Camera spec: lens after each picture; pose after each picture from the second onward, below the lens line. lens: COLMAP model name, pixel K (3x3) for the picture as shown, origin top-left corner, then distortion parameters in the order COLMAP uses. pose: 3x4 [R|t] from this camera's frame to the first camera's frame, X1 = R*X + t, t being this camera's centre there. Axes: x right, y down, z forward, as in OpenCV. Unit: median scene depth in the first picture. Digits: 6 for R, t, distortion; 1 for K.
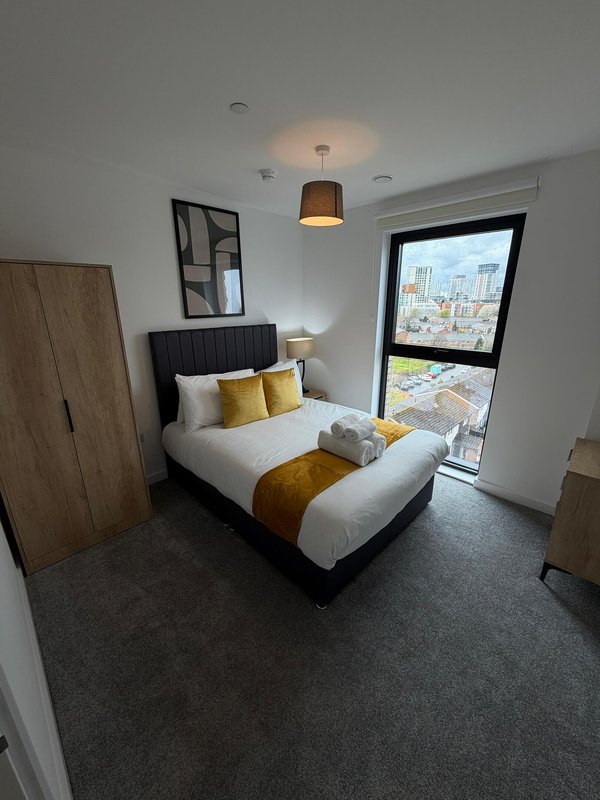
lens RADIAL K [[317.8, 0, 298.5], [0, 317.8, 397.0], [0, 0, 1]] dist [-0.001301, 0.000247]
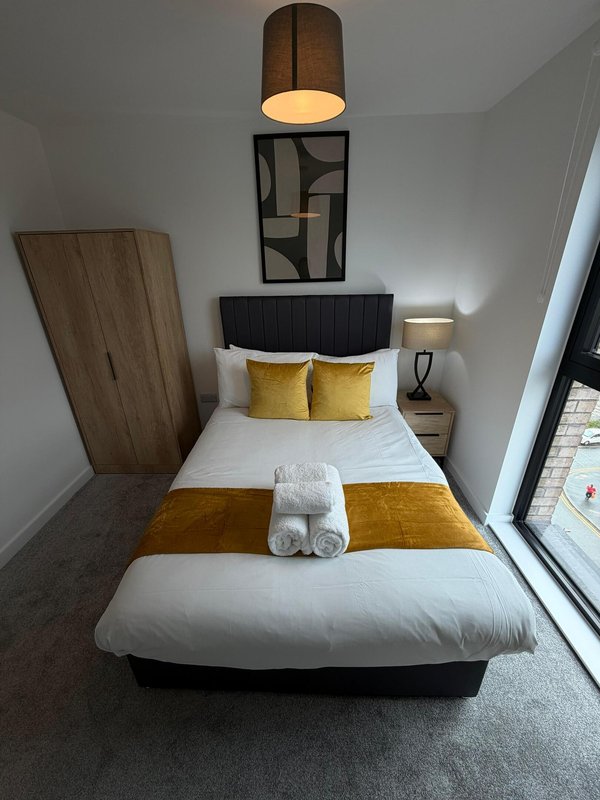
lens RADIAL K [[317.8, 0, 297.7], [0, 317.8, 397.2], [0, 0, 1]] dist [-0.001301, 0.000247]
pose [[0.683165, 0.281798, -0.673703, 0.419896], [-0.195150, 0.959444, 0.203428, -0.149634], [0.703706, -0.007501, 0.710452, 0.465234]]
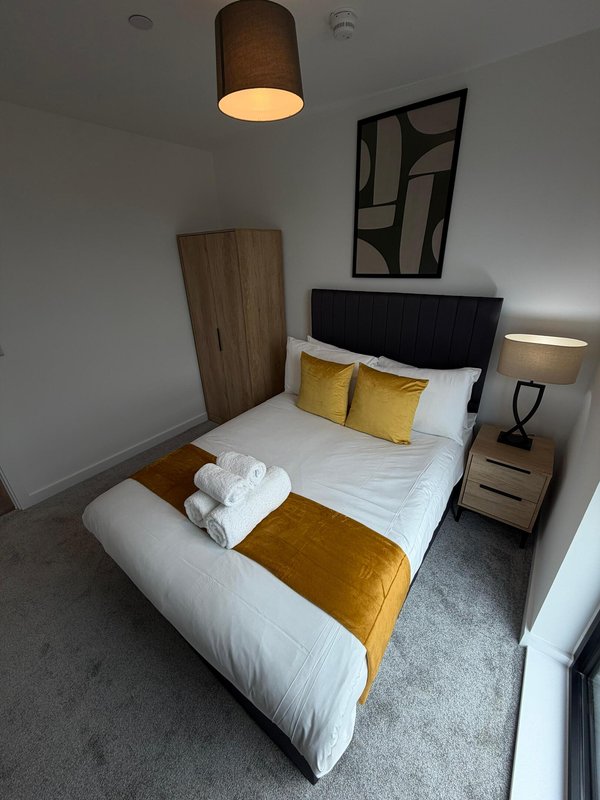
lens RADIAL K [[317.8, 0, 298.7], [0, 317.8, 396.6], [0, 0, 1]] dist [-0.001301, 0.000247]
pose [[0.119453, 0.411662, -0.903474, 0.563806], [-0.257617, 0.891674, 0.372224, -0.255857], [0.958835, 0.188287, 0.212565, 0.786195]]
